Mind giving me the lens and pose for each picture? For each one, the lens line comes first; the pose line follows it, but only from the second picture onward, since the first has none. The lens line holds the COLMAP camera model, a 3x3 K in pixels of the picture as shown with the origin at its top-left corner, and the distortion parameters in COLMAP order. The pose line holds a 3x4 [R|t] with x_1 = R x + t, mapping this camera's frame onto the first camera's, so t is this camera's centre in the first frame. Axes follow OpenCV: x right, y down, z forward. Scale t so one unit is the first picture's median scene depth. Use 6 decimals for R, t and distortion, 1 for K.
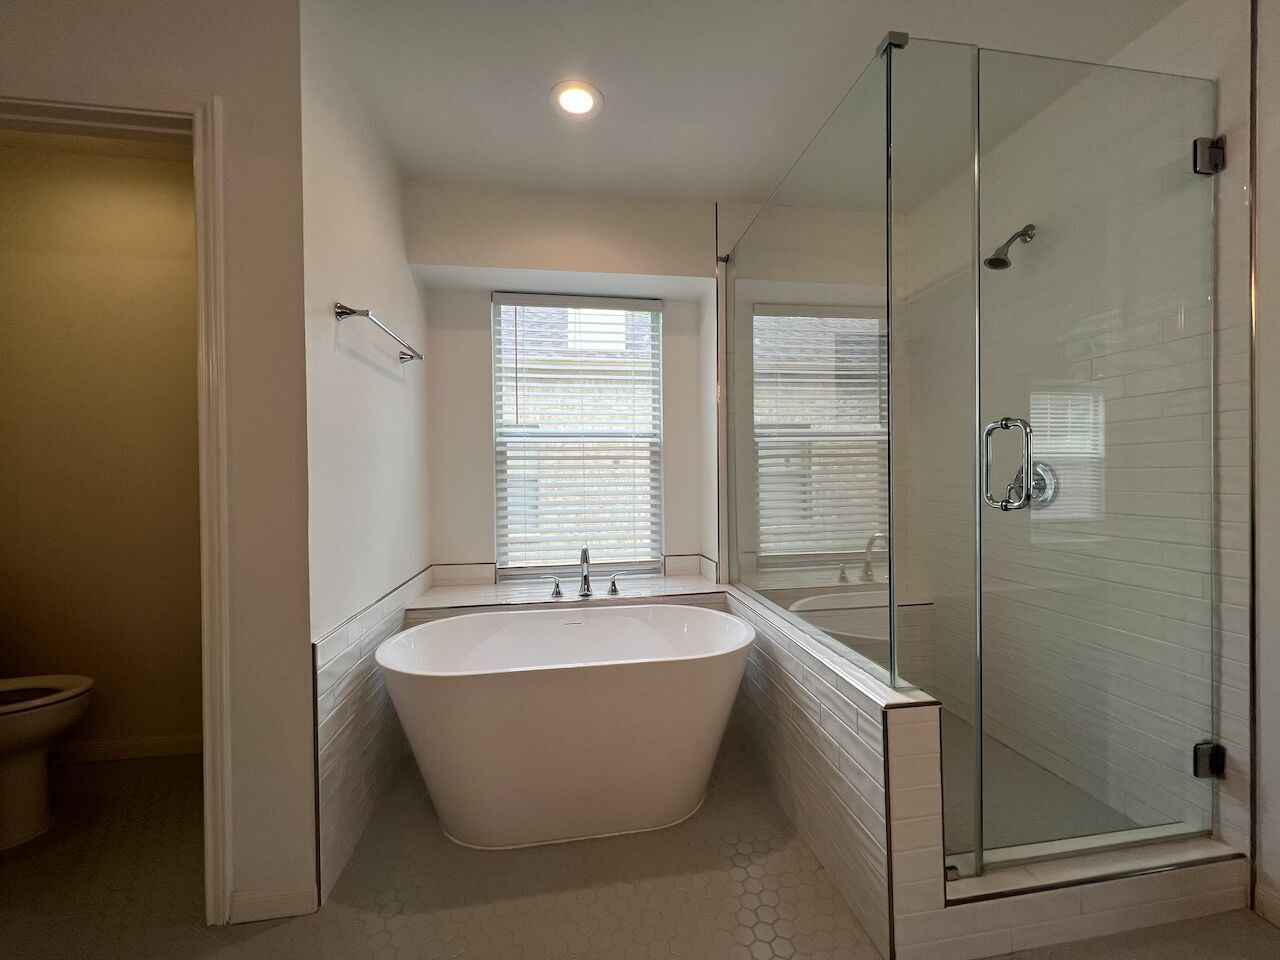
lens RADIAL K [[522.4, 0, 643.2], [0, 522.4, 475.9], [0, 0, 1]] dist [0.003462, 0.000040]
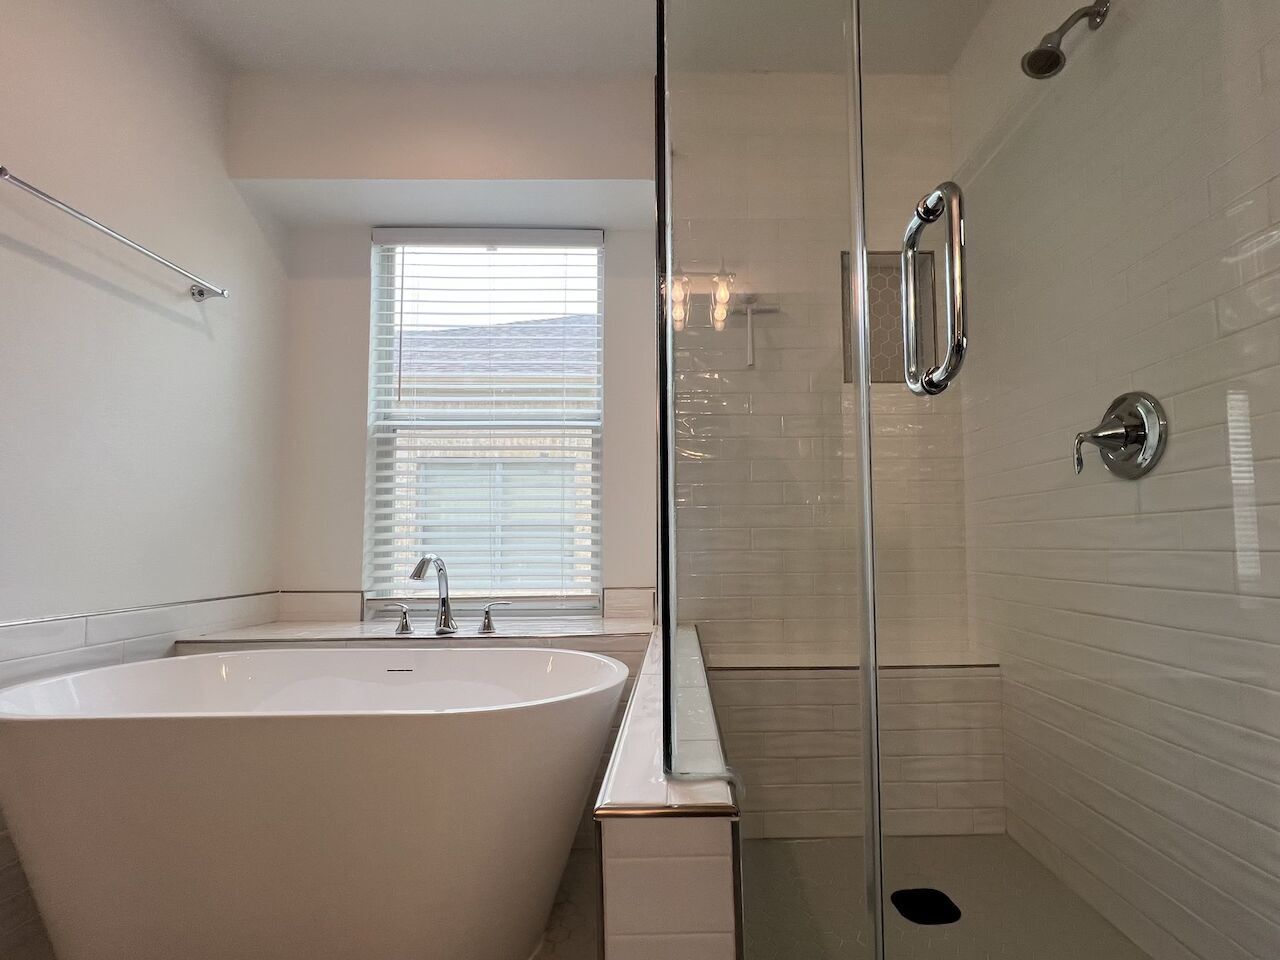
lens RADIAL K [[636.3, 0, 642.7], [0, 636.3, 481.5], [0, 0, 1]] dist [0.004778, 0.001276]
pose [[0.991584, -0.001473, -0.129455, 0.214756], [-0.008039, 0.997305, -0.072922, 0.079157], [0.129214, 0.073349, 0.988900, 0.176468]]
